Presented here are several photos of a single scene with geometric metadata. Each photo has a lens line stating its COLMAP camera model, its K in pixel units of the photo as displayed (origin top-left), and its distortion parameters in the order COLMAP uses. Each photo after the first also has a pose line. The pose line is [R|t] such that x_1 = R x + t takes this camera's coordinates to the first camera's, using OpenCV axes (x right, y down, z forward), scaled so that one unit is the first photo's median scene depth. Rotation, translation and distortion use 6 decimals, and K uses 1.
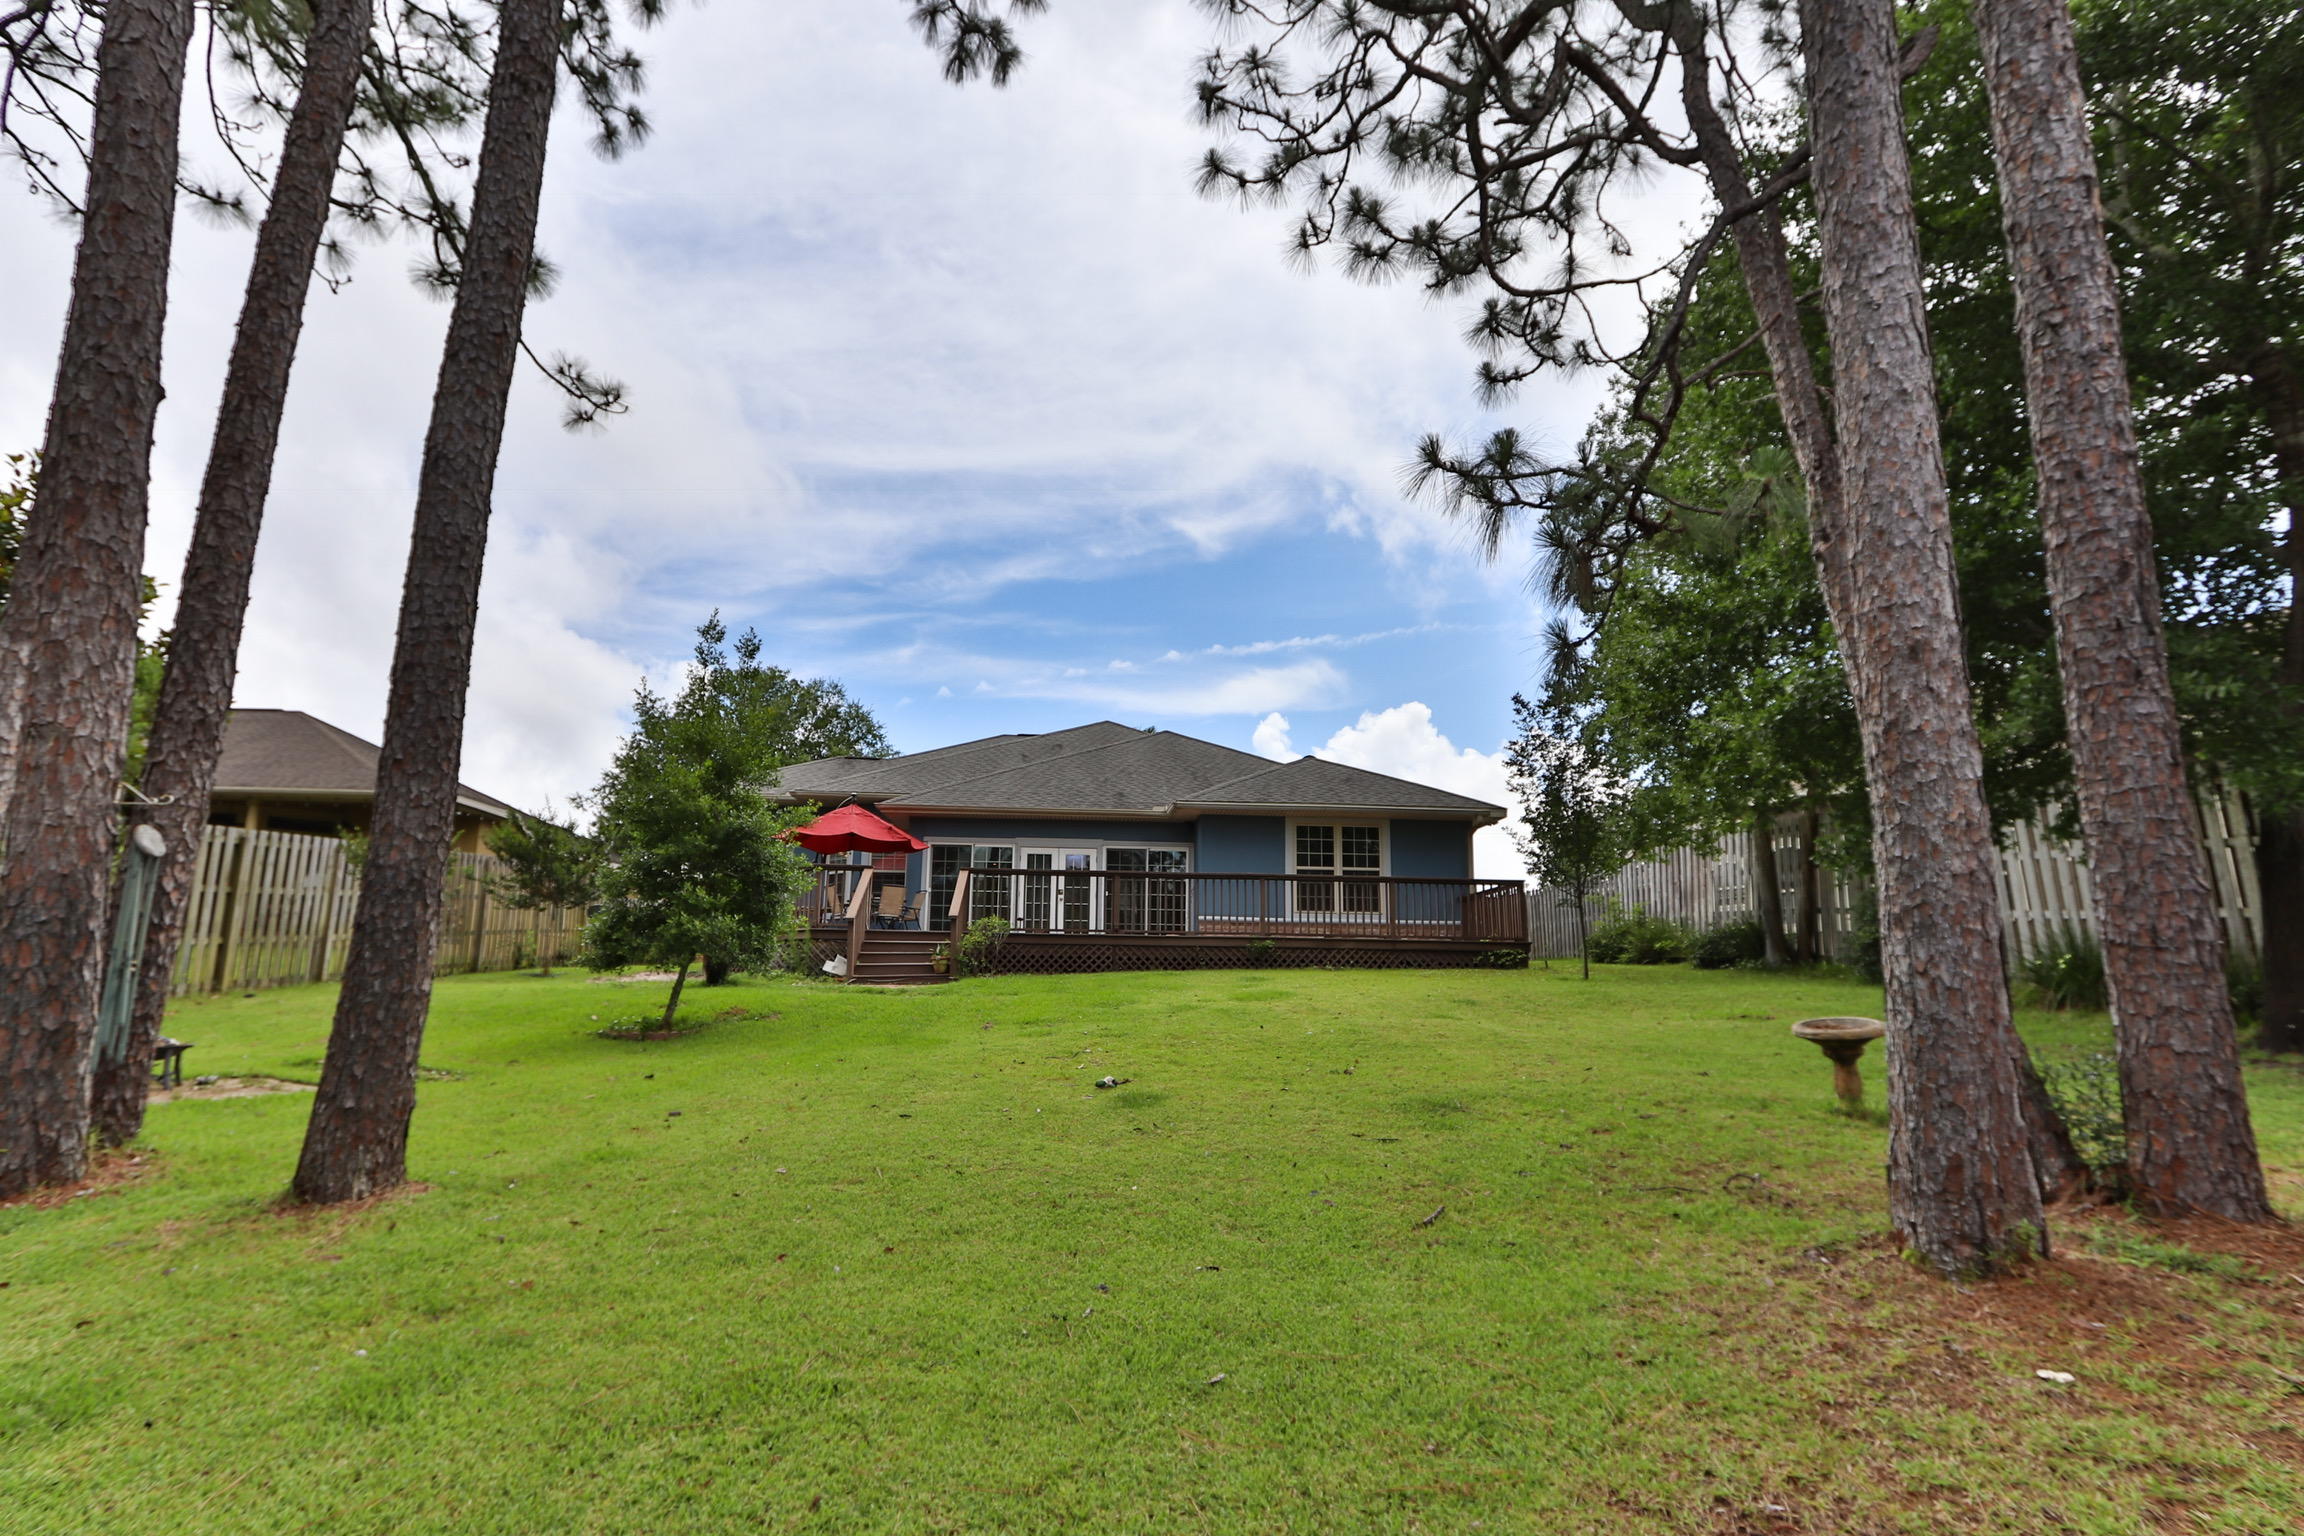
lens RADIAL K [[1174.2, 0, 1152.0], [0, 1174.2, 768.0], [0, 0, 1]] dist [0.007820, 0.002284]
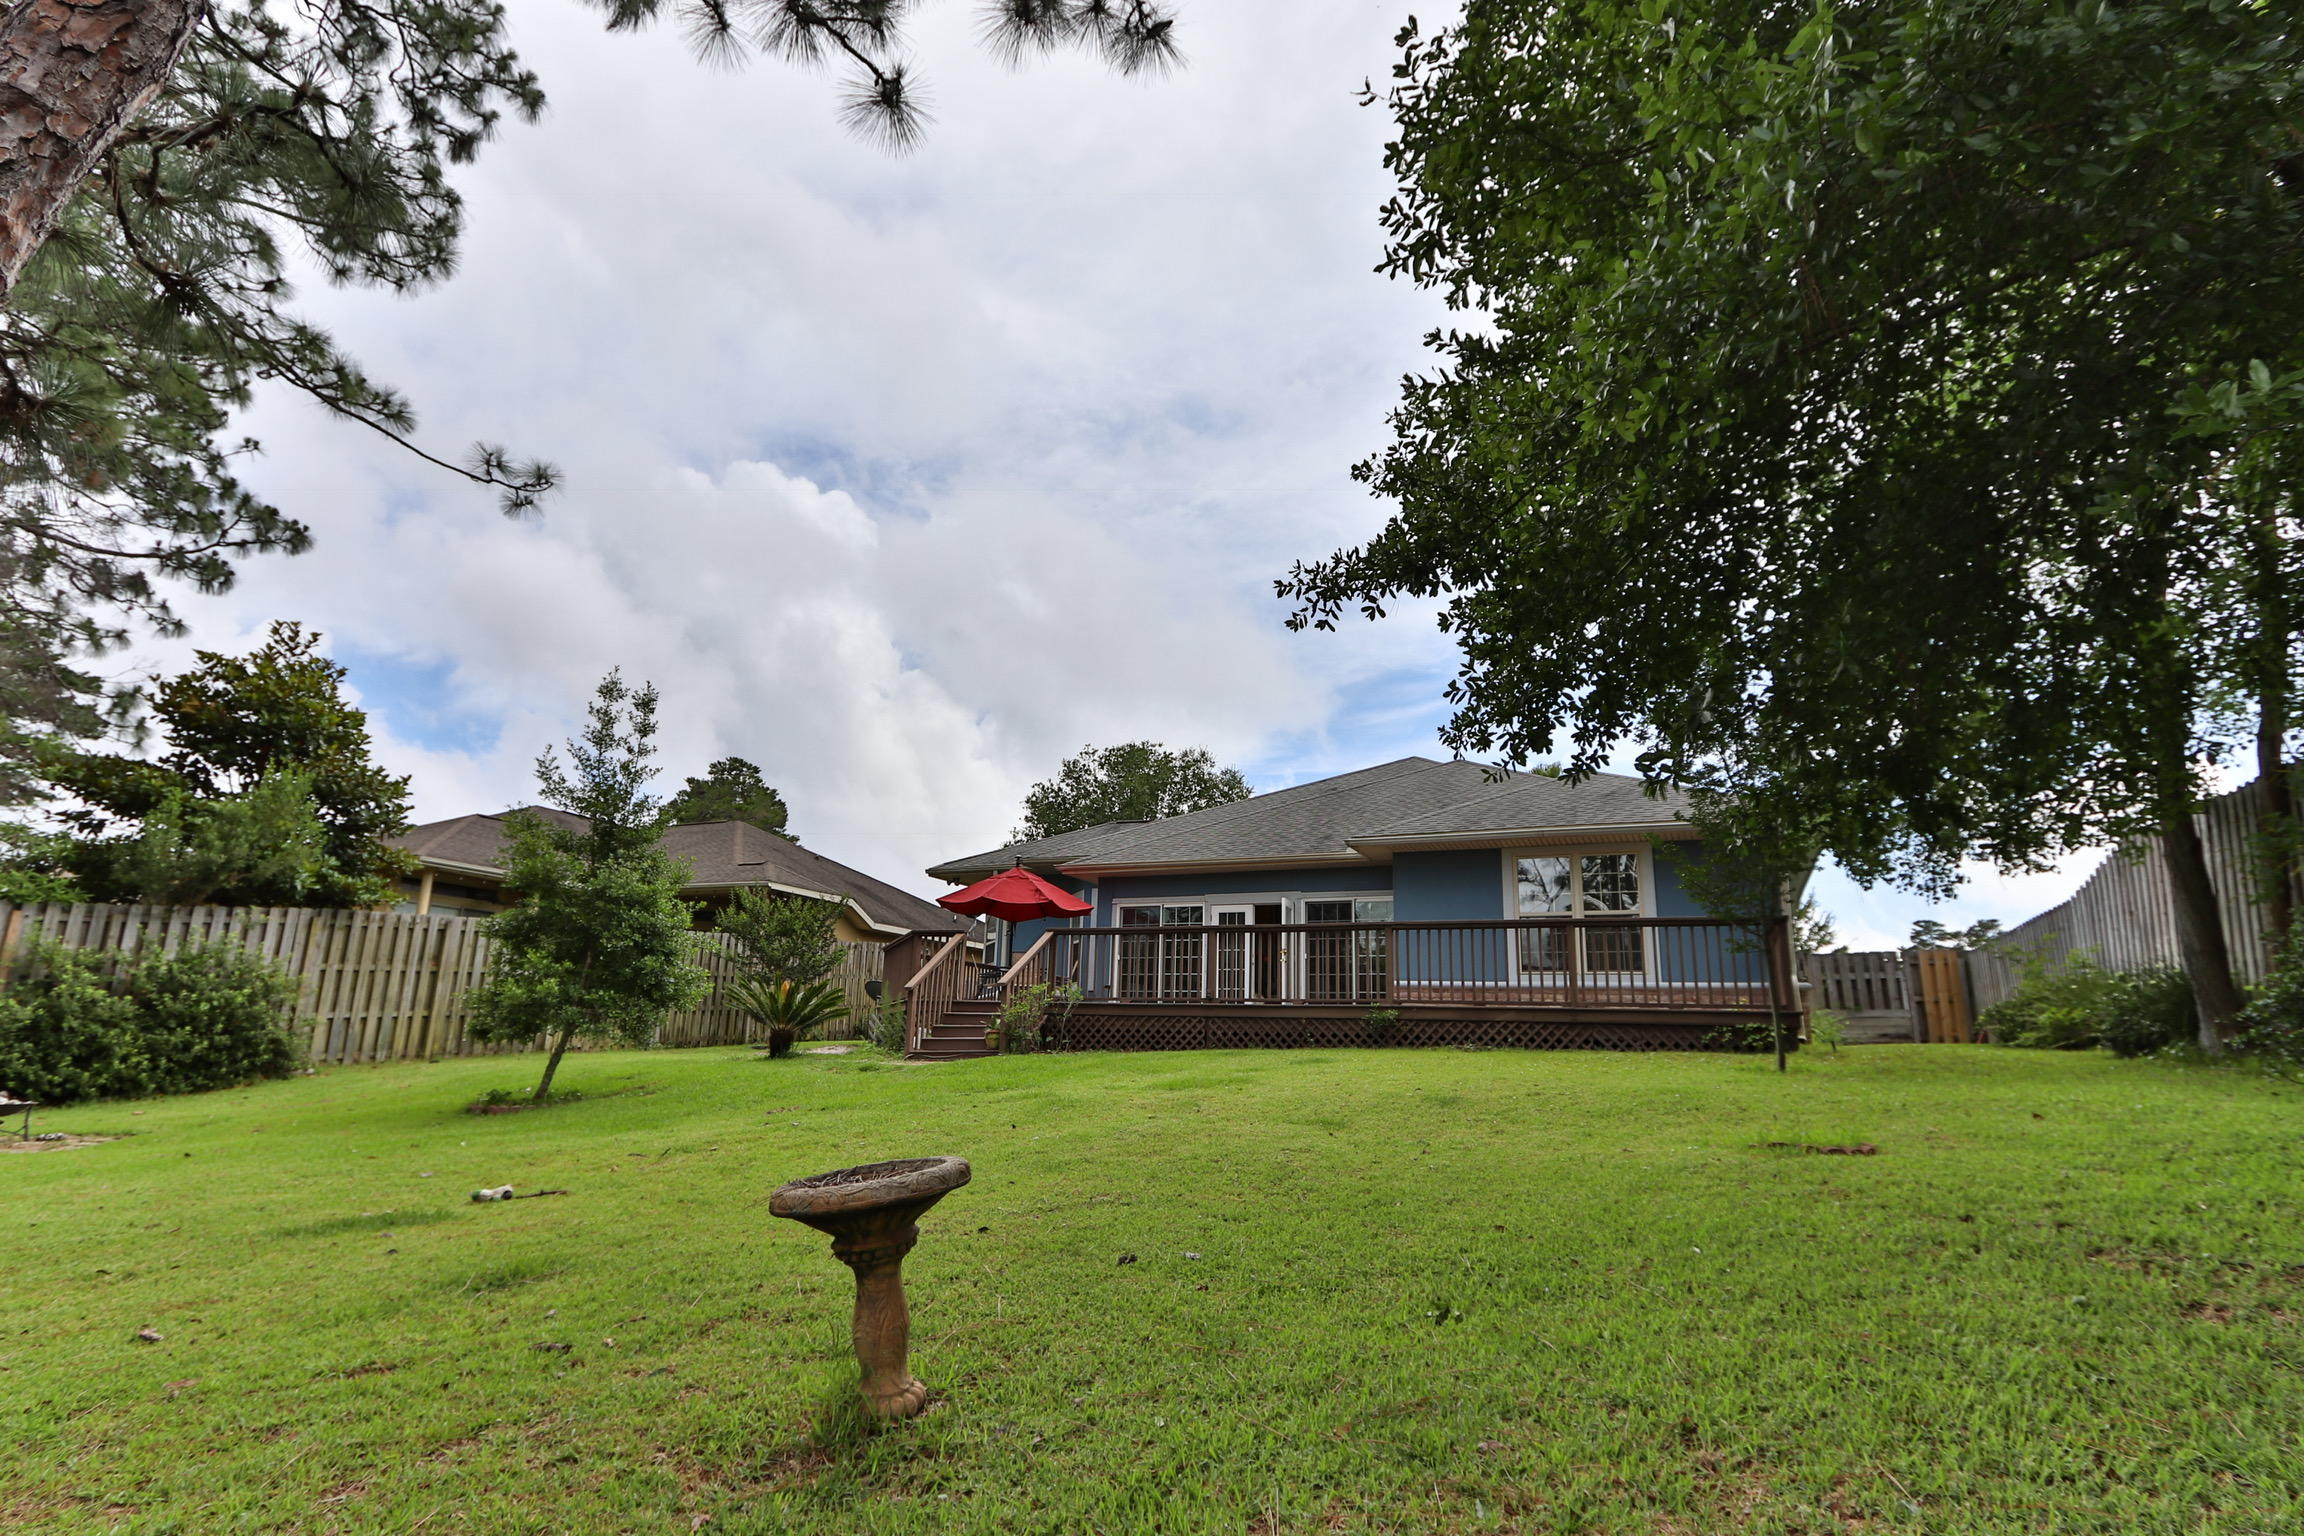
lens RADIAL K [[1174.2, 0, 1152.0], [0, 1174.2, 768.0], [0, 0, 1]] dist [0.007820, 0.002284]
pose [[0.884003, -0.097547, -0.457192, 0.273025], [0.068953, 0.994498, -0.078862, 0.032985], [0.462369, 0.038190, 0.885865, 0.203834]]
